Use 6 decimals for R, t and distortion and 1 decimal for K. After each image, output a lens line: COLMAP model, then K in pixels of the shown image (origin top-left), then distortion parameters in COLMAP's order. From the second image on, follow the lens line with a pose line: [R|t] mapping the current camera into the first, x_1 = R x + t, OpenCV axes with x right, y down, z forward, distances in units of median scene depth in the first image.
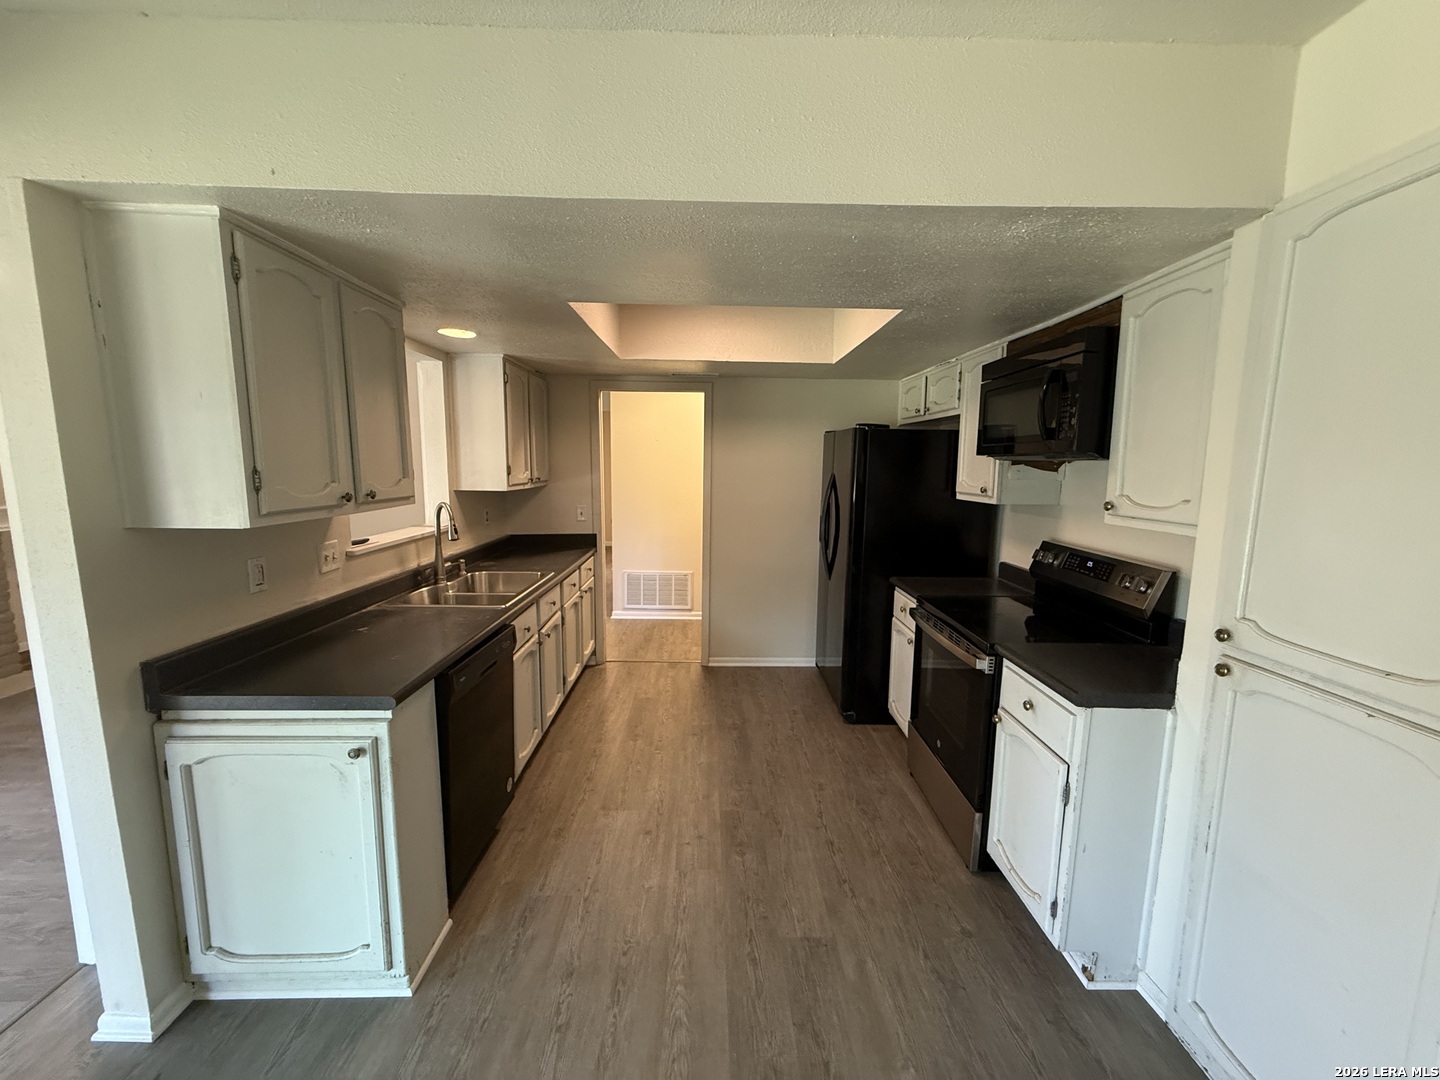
lens RADIAL K [[573.2, 0, 718.7], [0, 573.2, 541.5], [0, 0, 1]] dist [0.000825, 0.000075]
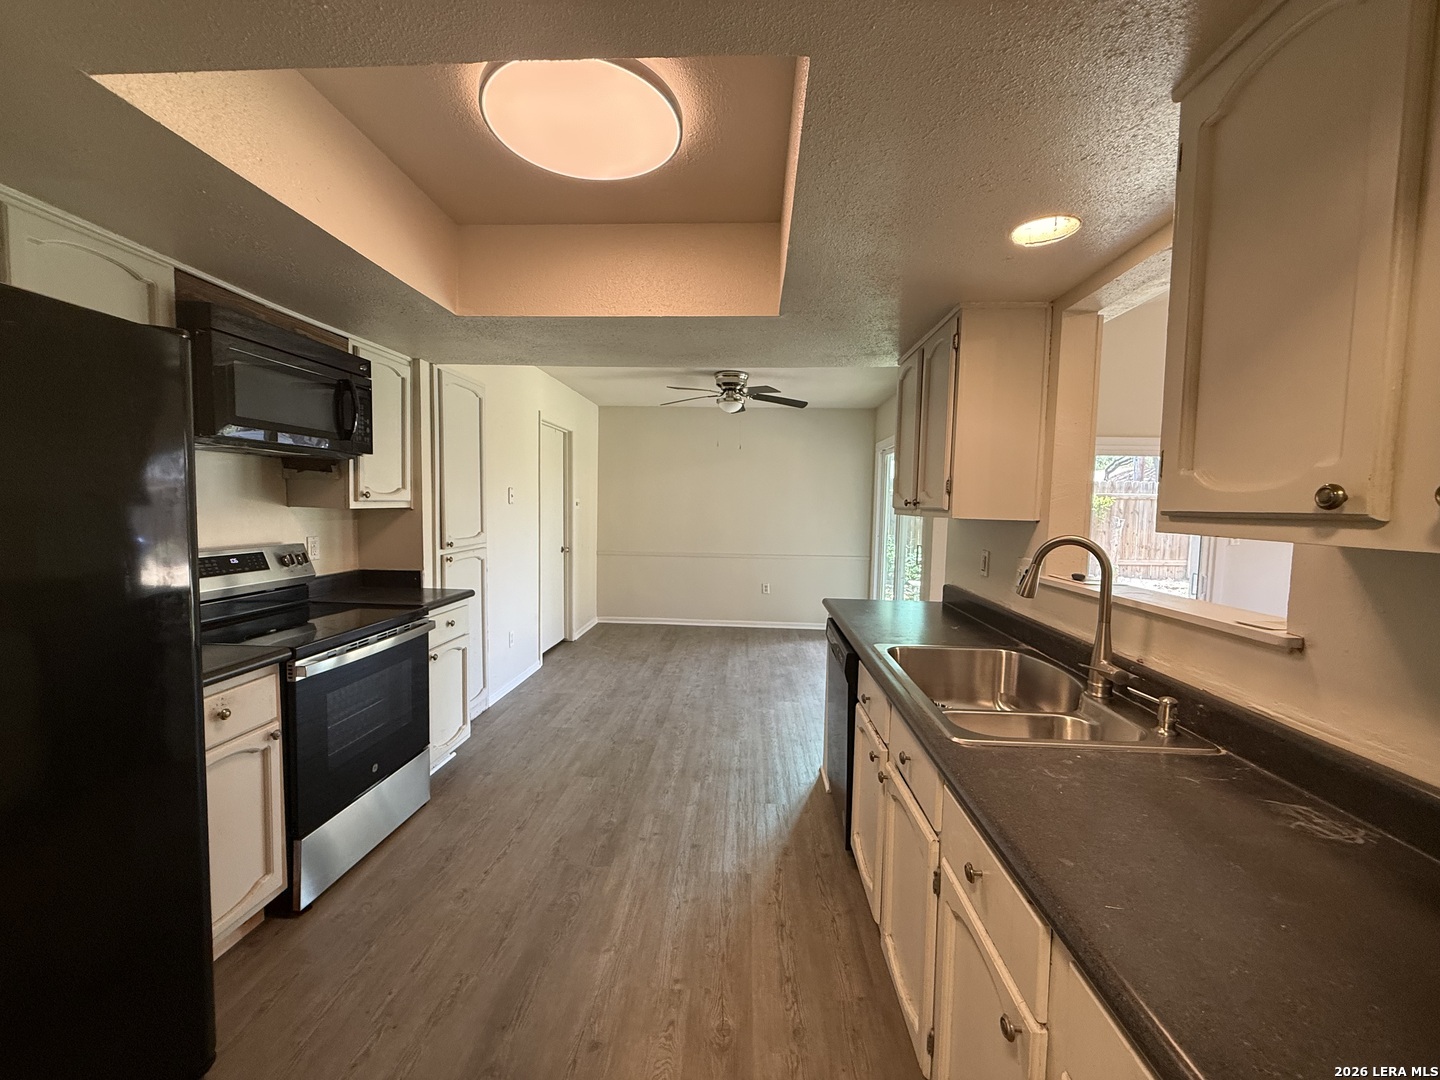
lens RADIAL K [[573.2, 0, 718.7], [0, 573.2, 541.5], [0, 0, 1]] dist [0.000825, 0.000075]
pose [[-0.997080, -0.034354, 0.068194, -0.241796], [-0.020059, 0.979555, 0.200173, -0.221781], [-0.073676, 0.198221, -0.977384, 2.091560]]
